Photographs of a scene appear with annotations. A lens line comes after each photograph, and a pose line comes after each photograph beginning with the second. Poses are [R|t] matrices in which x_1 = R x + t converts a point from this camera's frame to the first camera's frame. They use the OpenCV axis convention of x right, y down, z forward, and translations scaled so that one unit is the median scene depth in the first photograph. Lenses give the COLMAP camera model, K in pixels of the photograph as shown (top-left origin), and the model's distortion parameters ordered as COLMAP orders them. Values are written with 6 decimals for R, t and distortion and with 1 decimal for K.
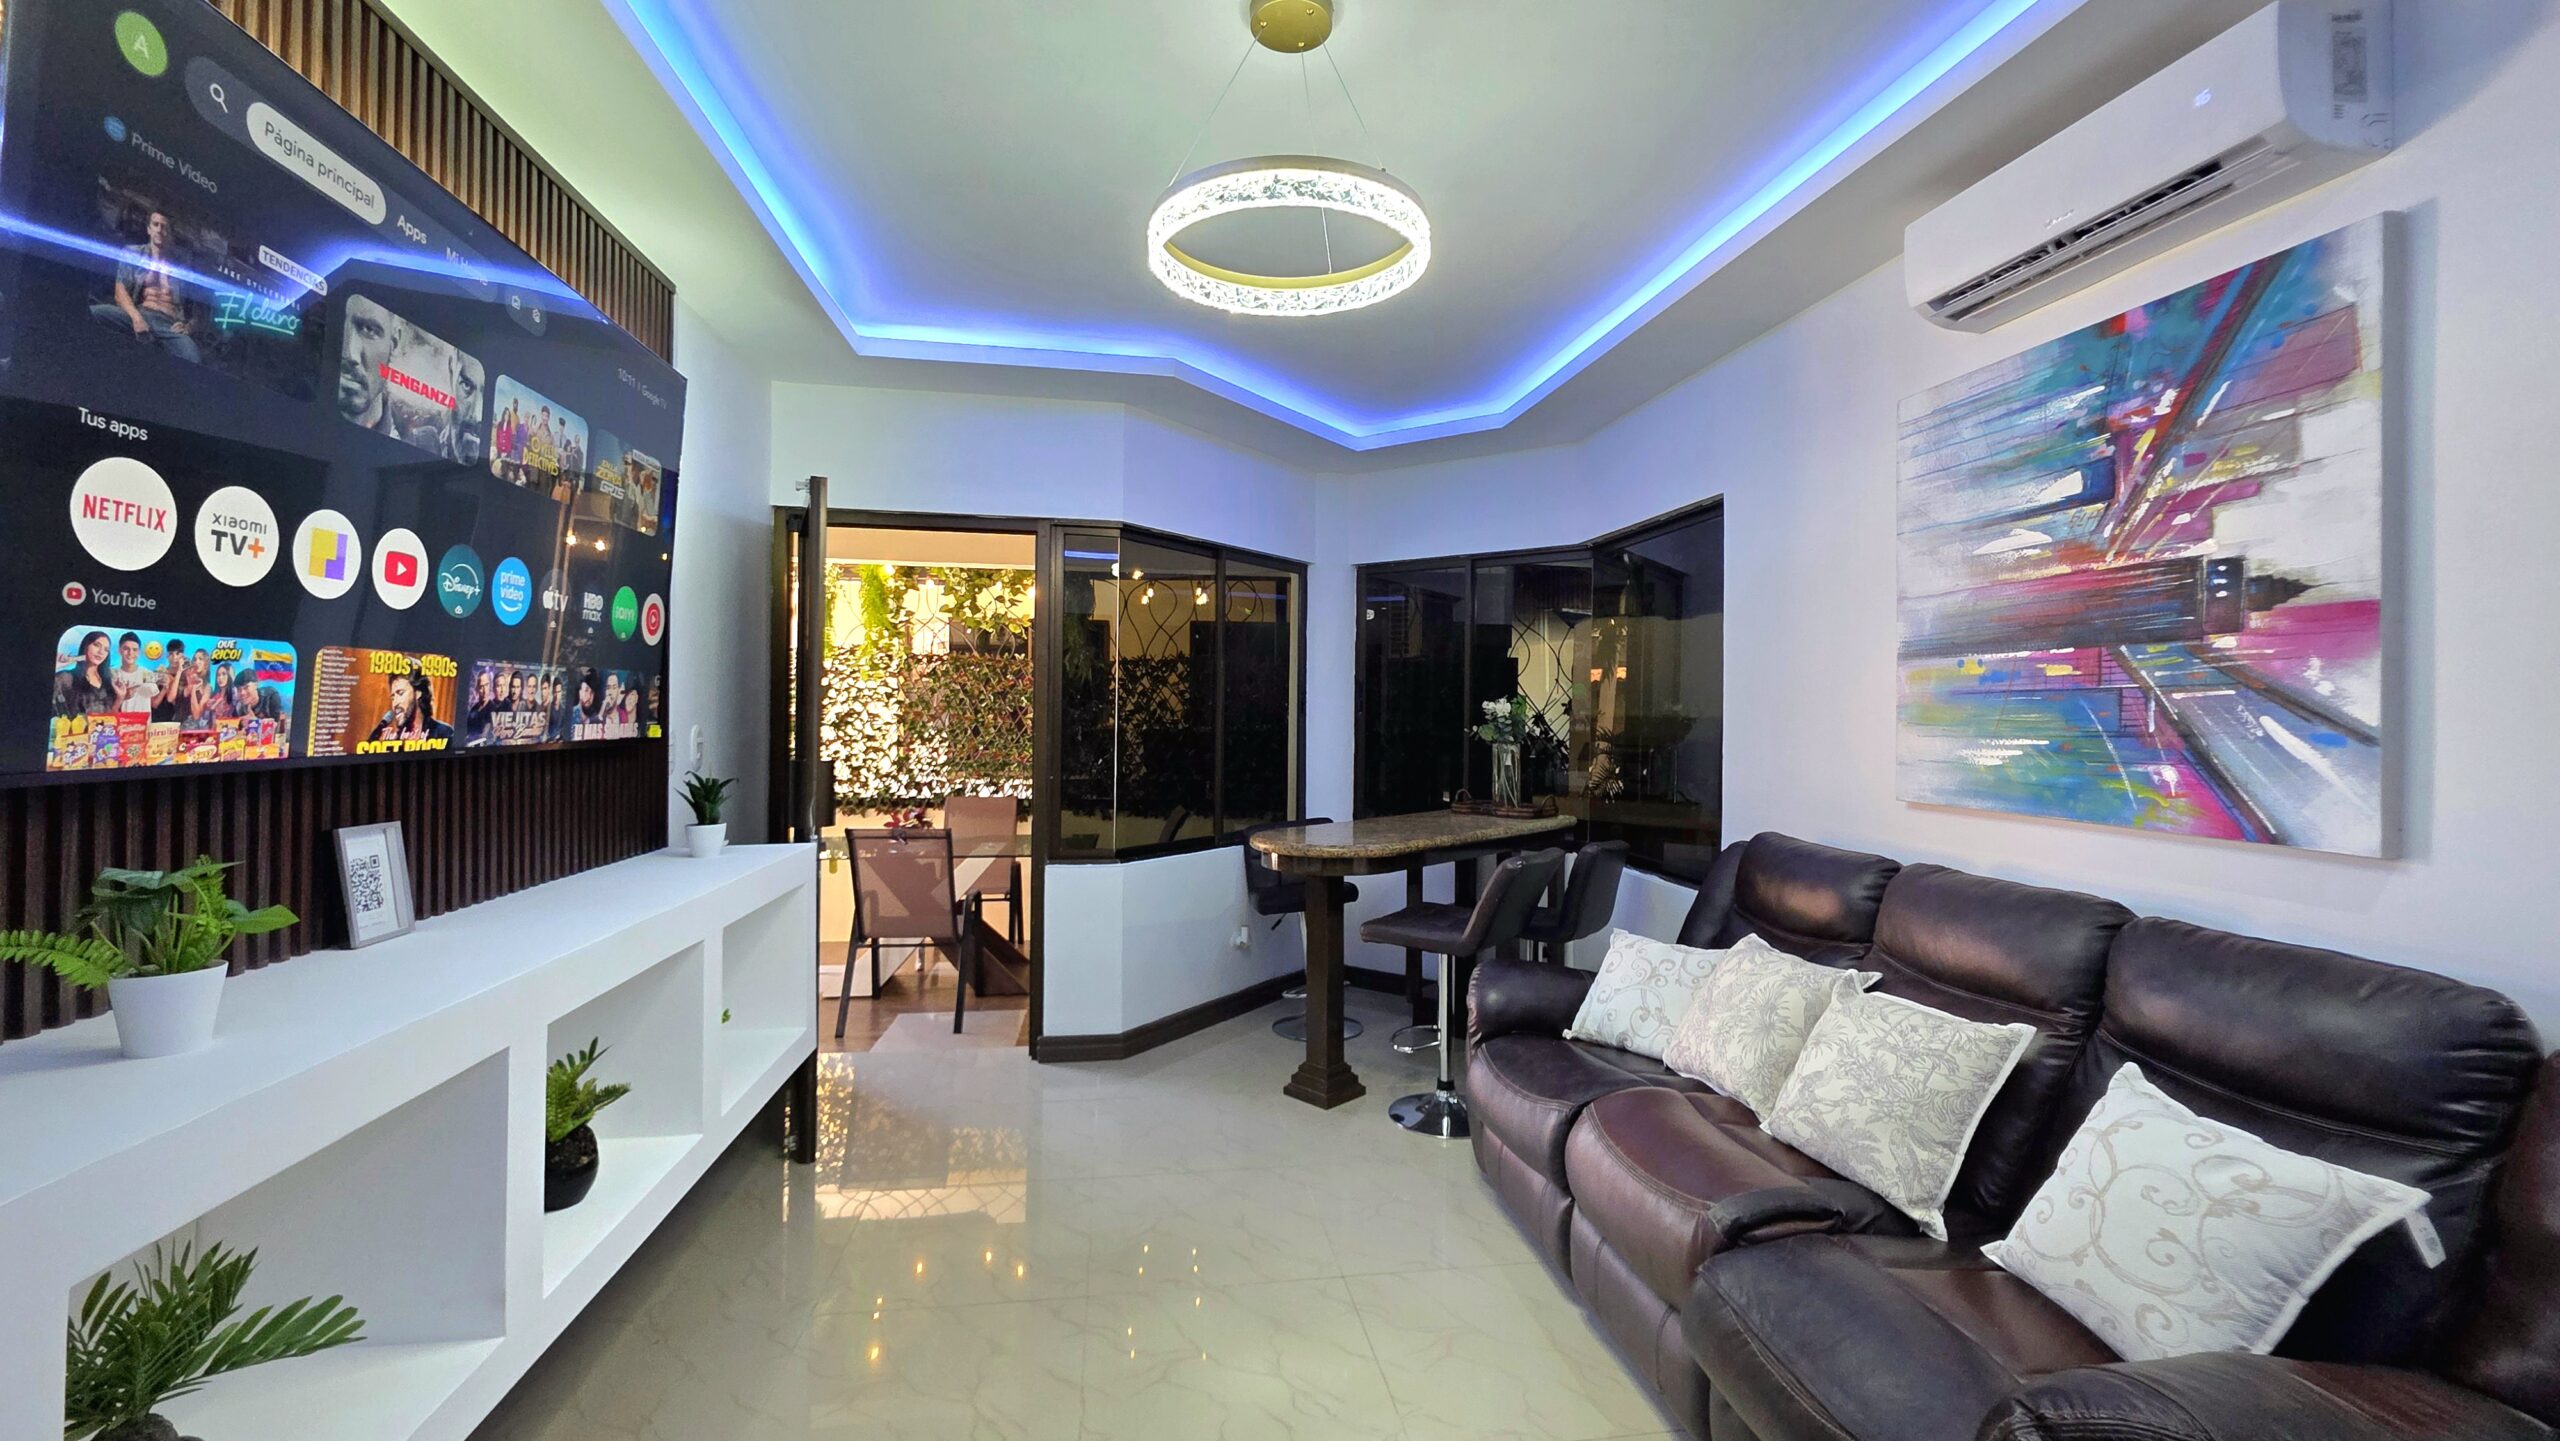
lens RADIAL K [[1046.6, 0, 1268.8], [0, 1046.6, 706.9], [0, 0, 1]] dist [0.001245, -0.000384]
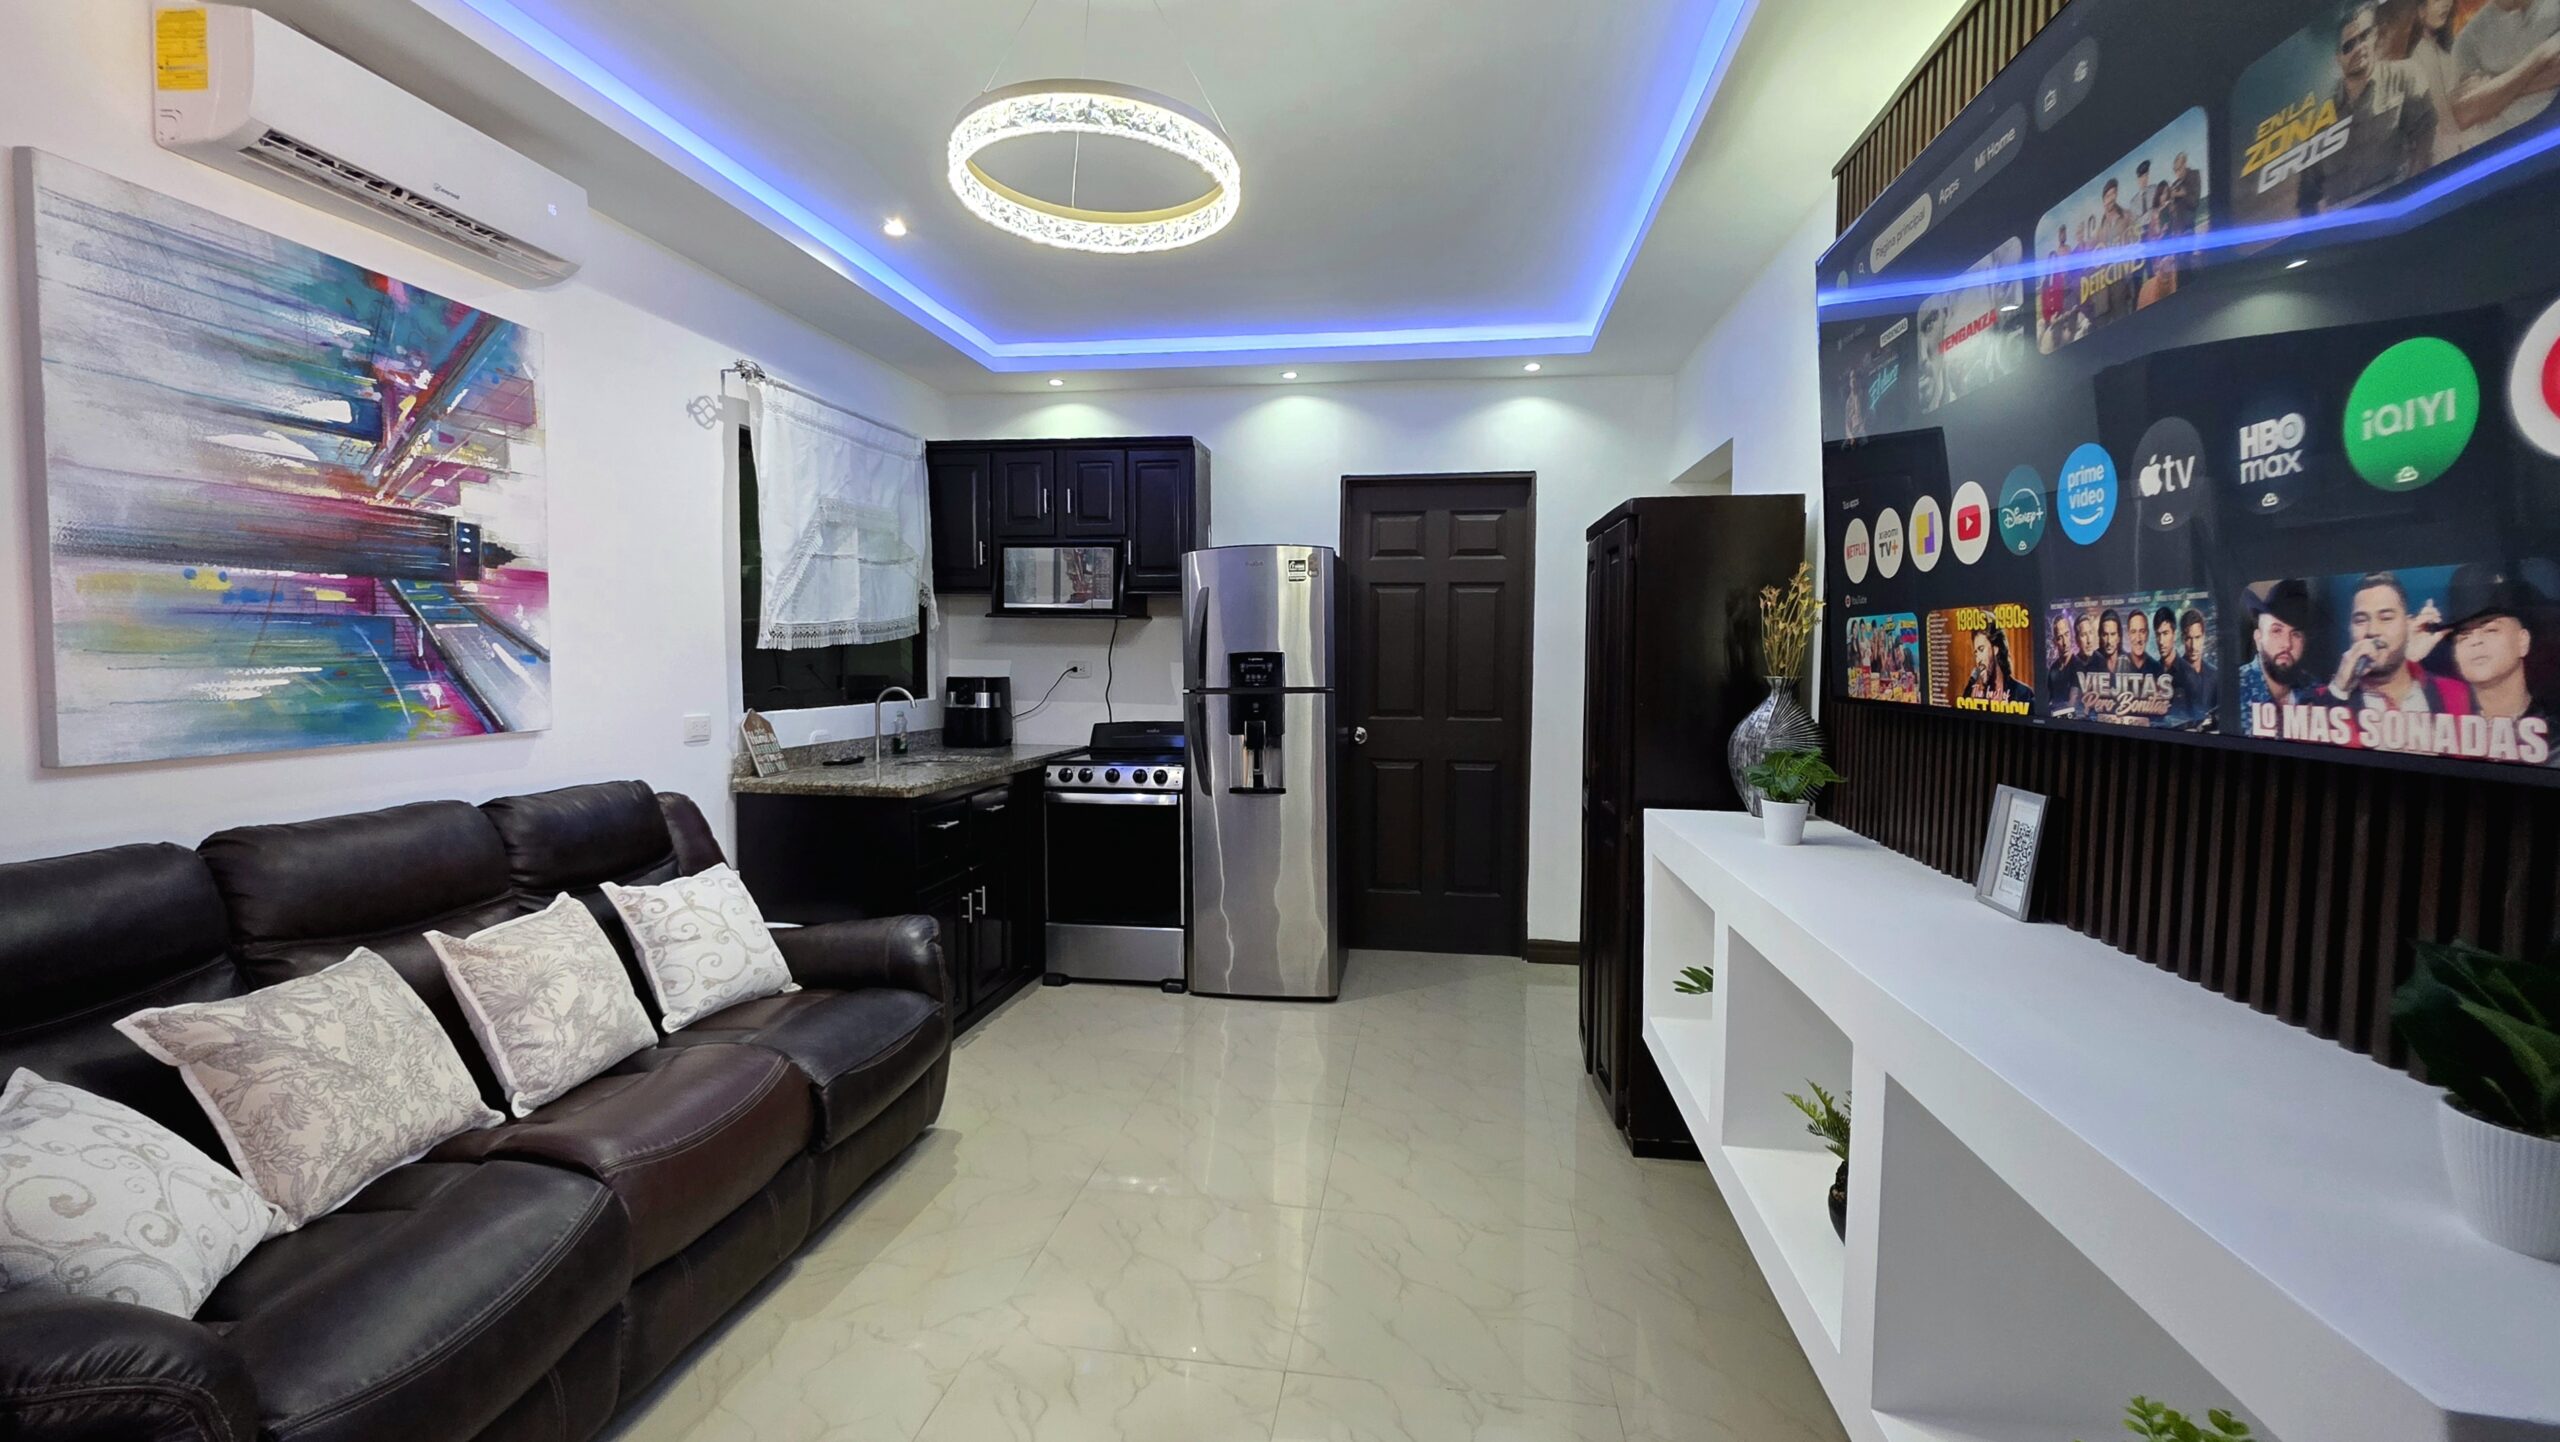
lens RADIAL K [[1050.1, 0, 1280.1], [0, 1050.1, 711.2], [0, 0, 1]] dist [0.002335, -0.000233]
pose [[-0.956970, -0.034002, 0.288189, -0.415003], [-0.019702, 0.998433, 0.052375, 0.004566], [-0.289518, 0.044444, -0.956140, 1.789444]]
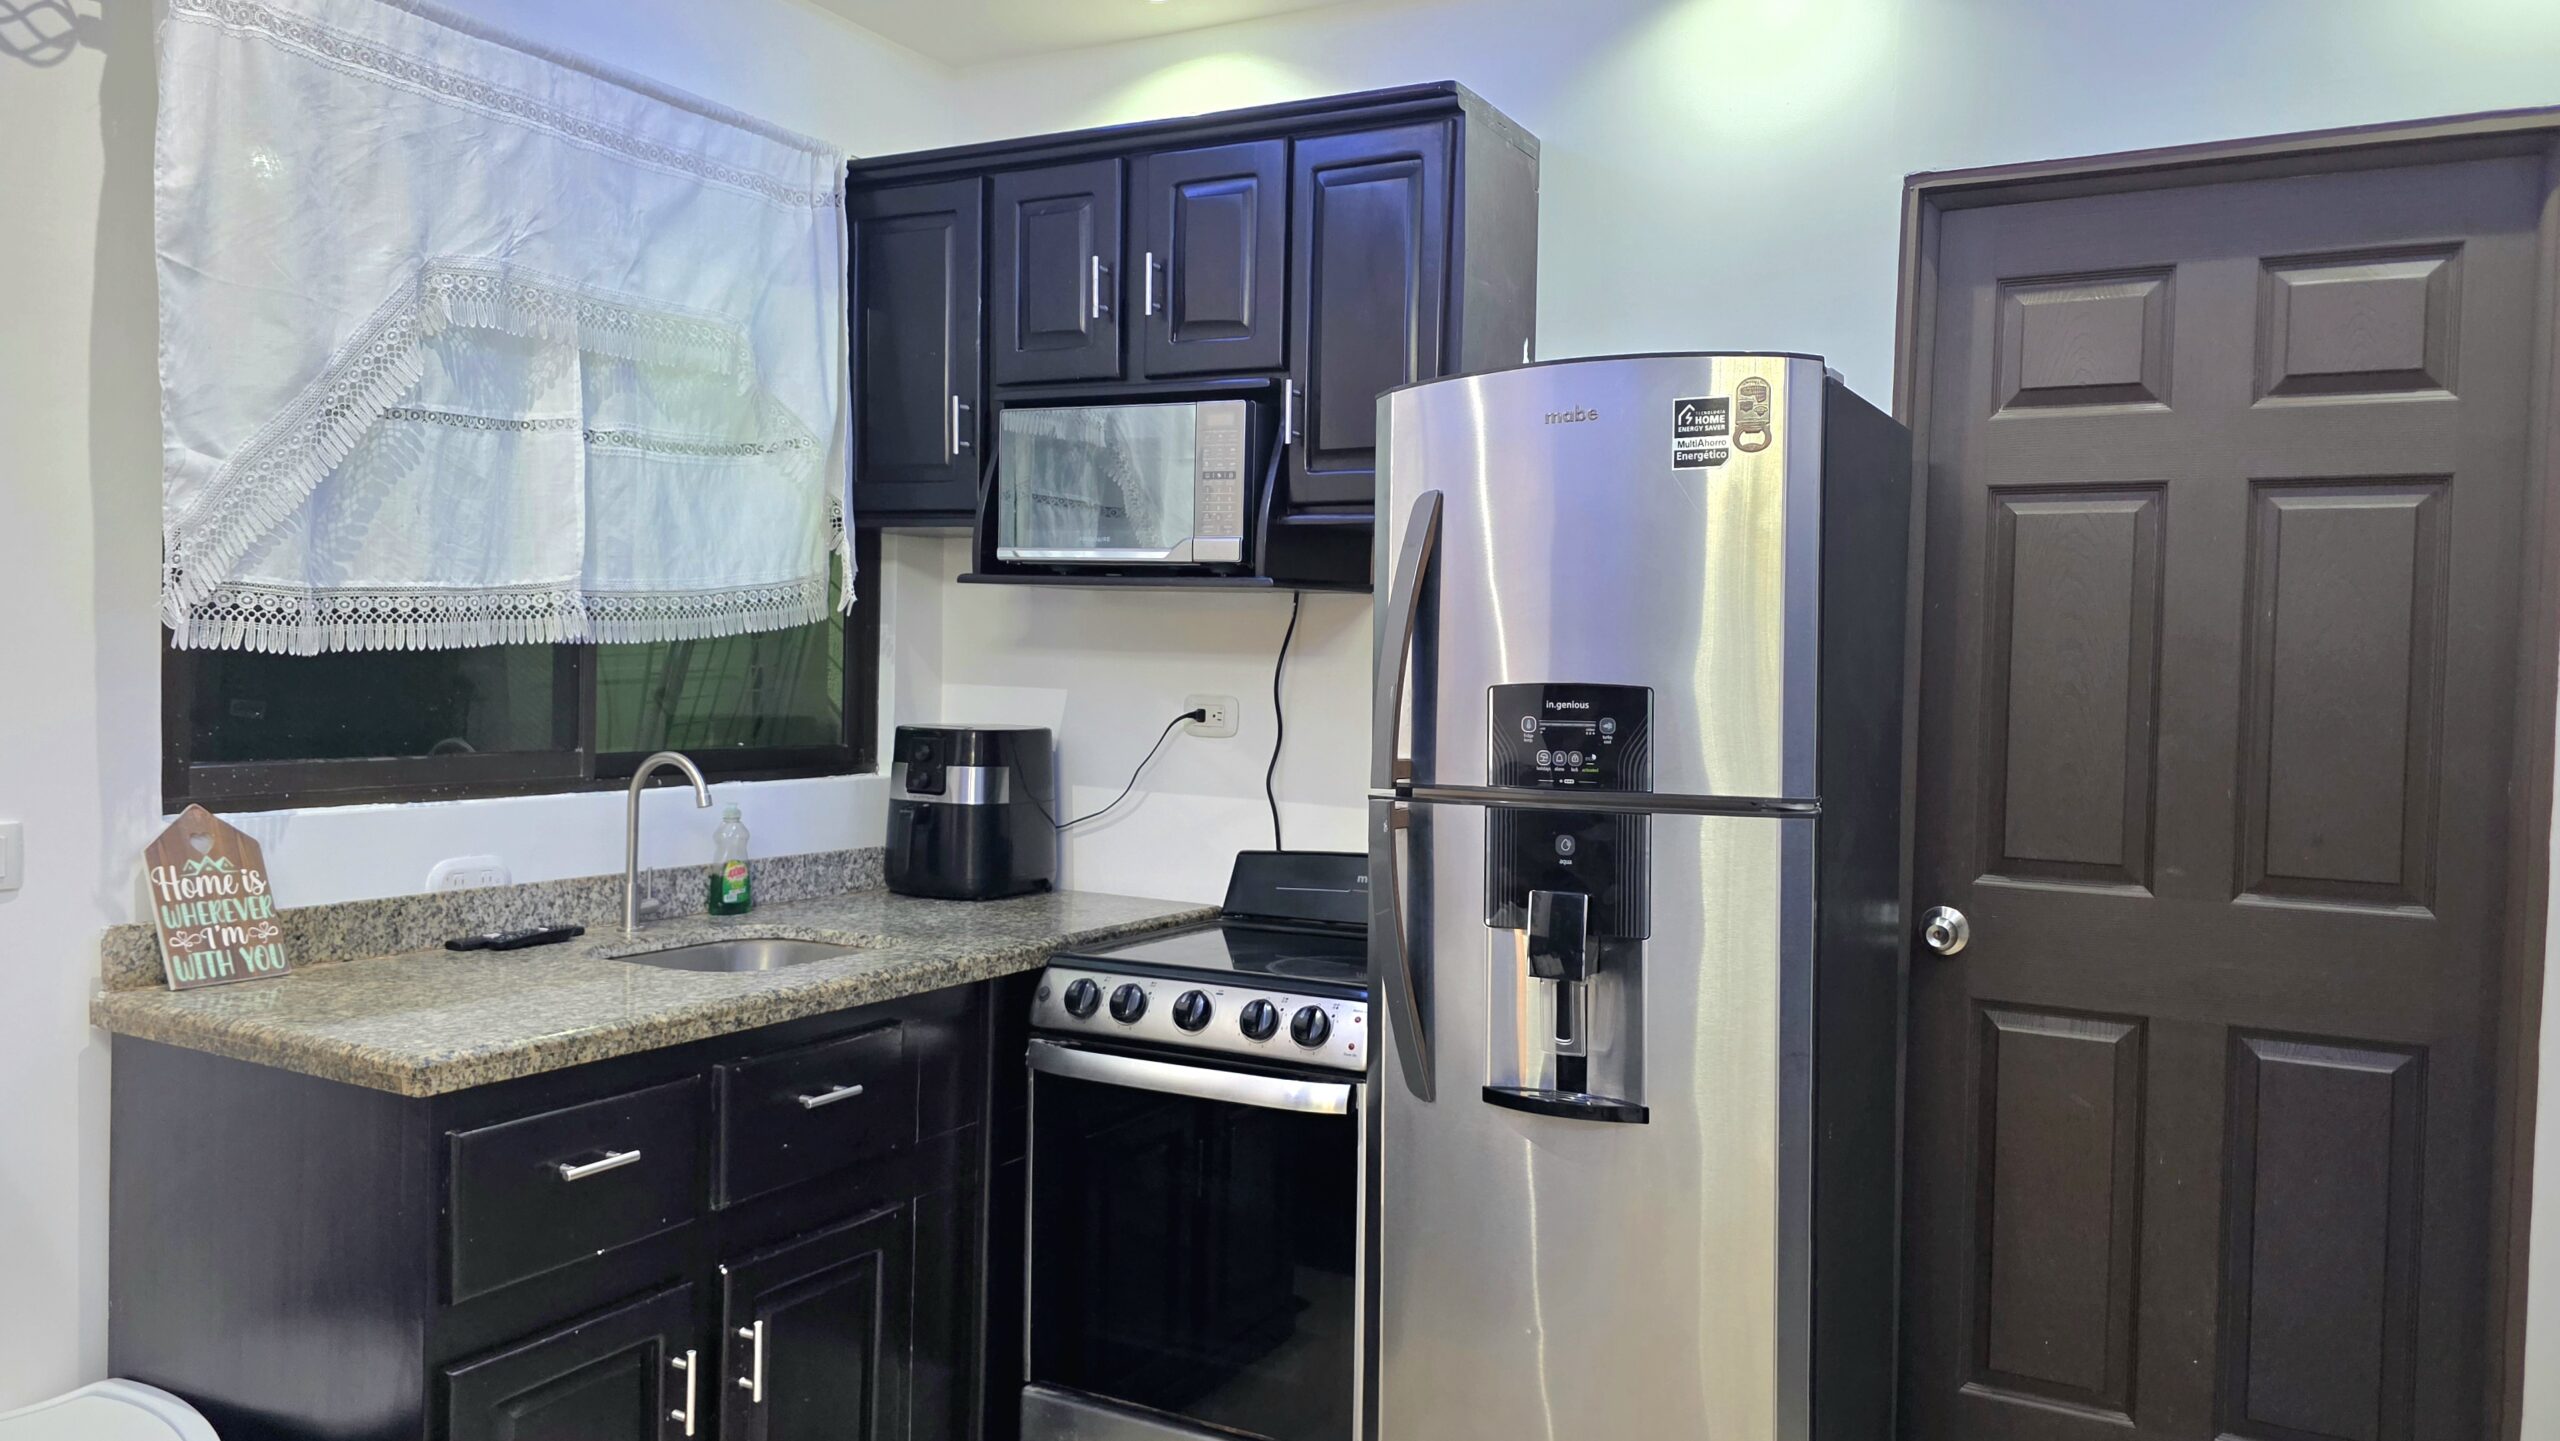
lens RADIAL K [[1753.3, 0, 1313.5], [0, 1753.3, 714.5], [0, 0, 1]] dist [0.067951, -0.068601]
pose [[-0.803766, -0.048335, 0.592979, -0.317159], [-0.037469, 0.998828, 0.030629, -0.010233], [-0.593764, 0.002400, -0.804635, 0.864976]]
